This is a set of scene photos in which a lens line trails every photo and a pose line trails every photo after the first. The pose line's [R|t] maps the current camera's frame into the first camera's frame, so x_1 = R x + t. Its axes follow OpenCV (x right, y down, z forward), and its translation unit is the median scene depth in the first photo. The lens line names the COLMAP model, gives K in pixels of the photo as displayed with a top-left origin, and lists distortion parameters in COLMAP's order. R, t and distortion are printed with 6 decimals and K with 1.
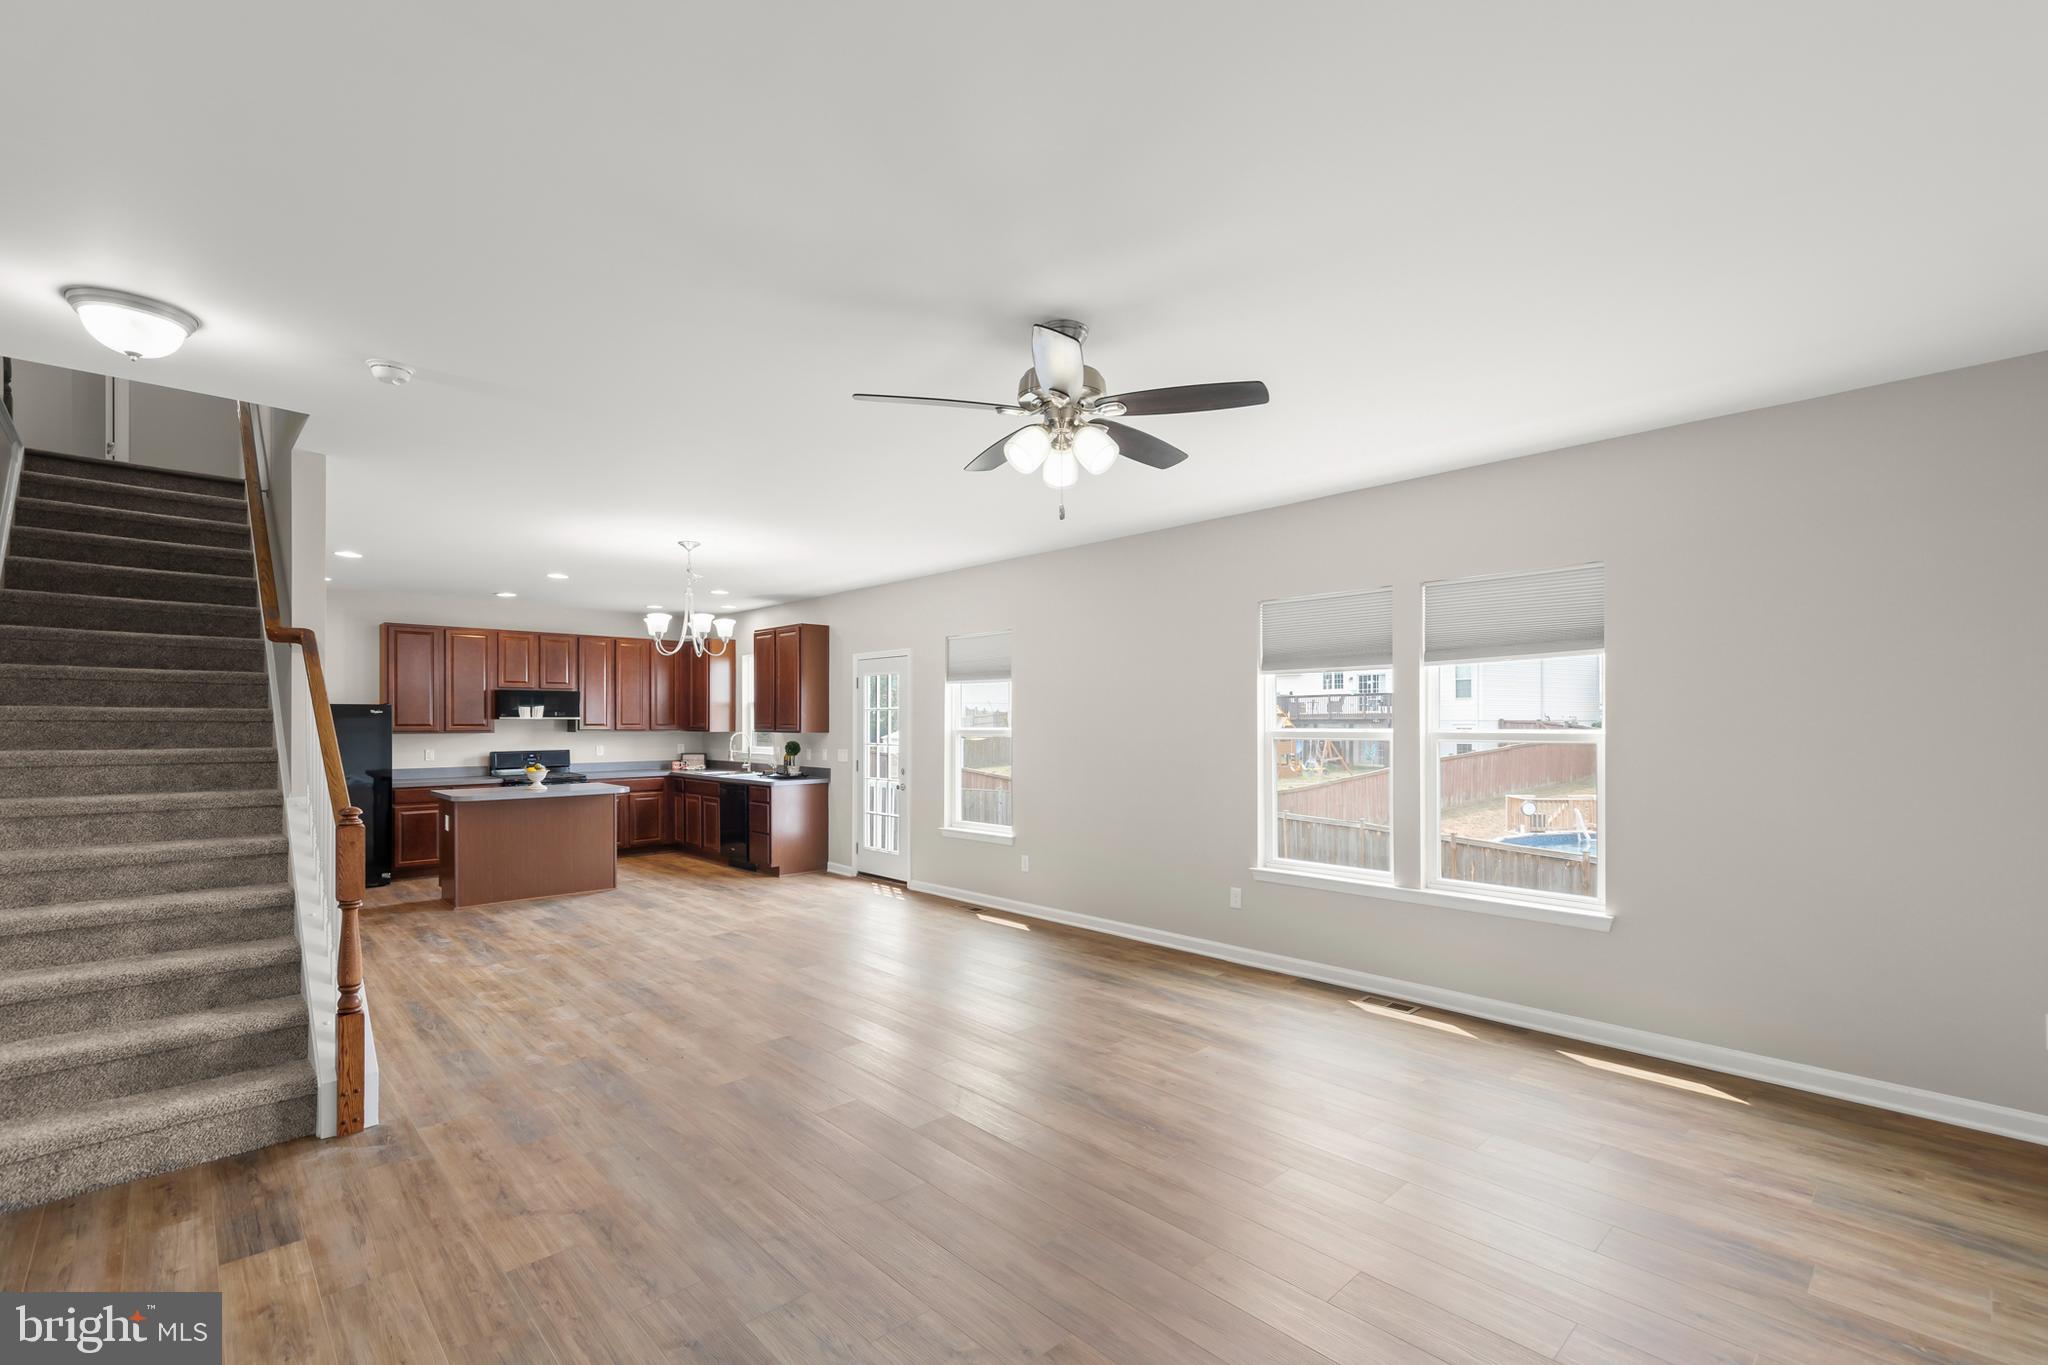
lens RADIAL K [[887.8, 0, 1054.3], [0, 887.8, 717.7], [0, 0, 1]] dist [0.009905, -0.000692]
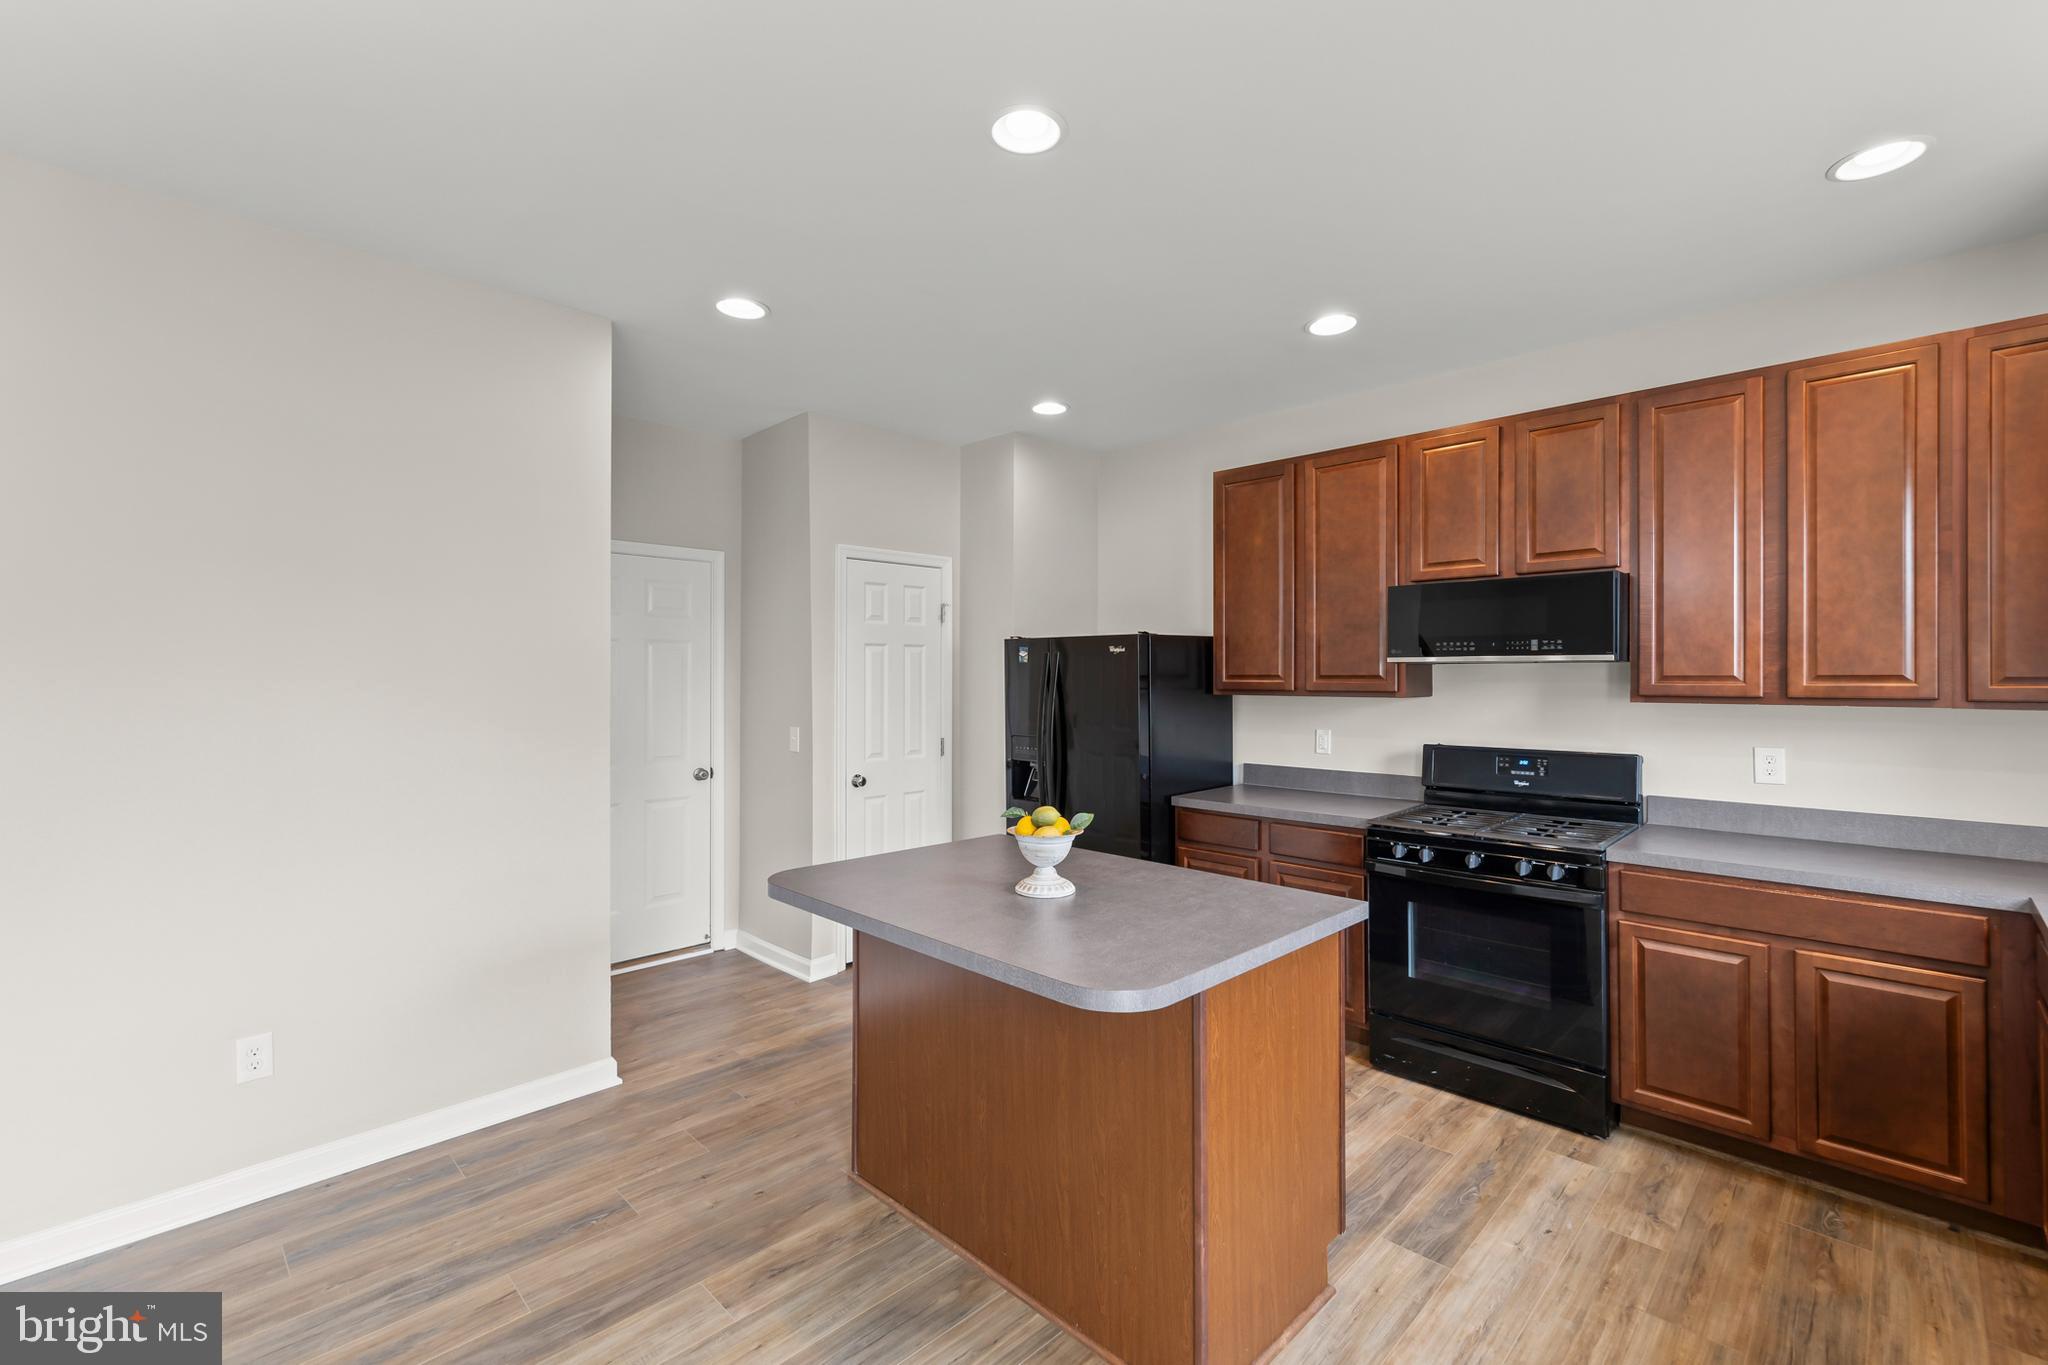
lens RADIAL K [[887.8, 0, 1025.1], [0, 887.8, 676.8], [0, 0, 1]] dist [0.009905, -0.000692]
pose [[0.007059, 0.000842, -0.999975, -0.281238], [0.004550, 0.999989, 0.000874, 0.007926], [0.999965, -0.004556, 0.007055, 0.986145]]
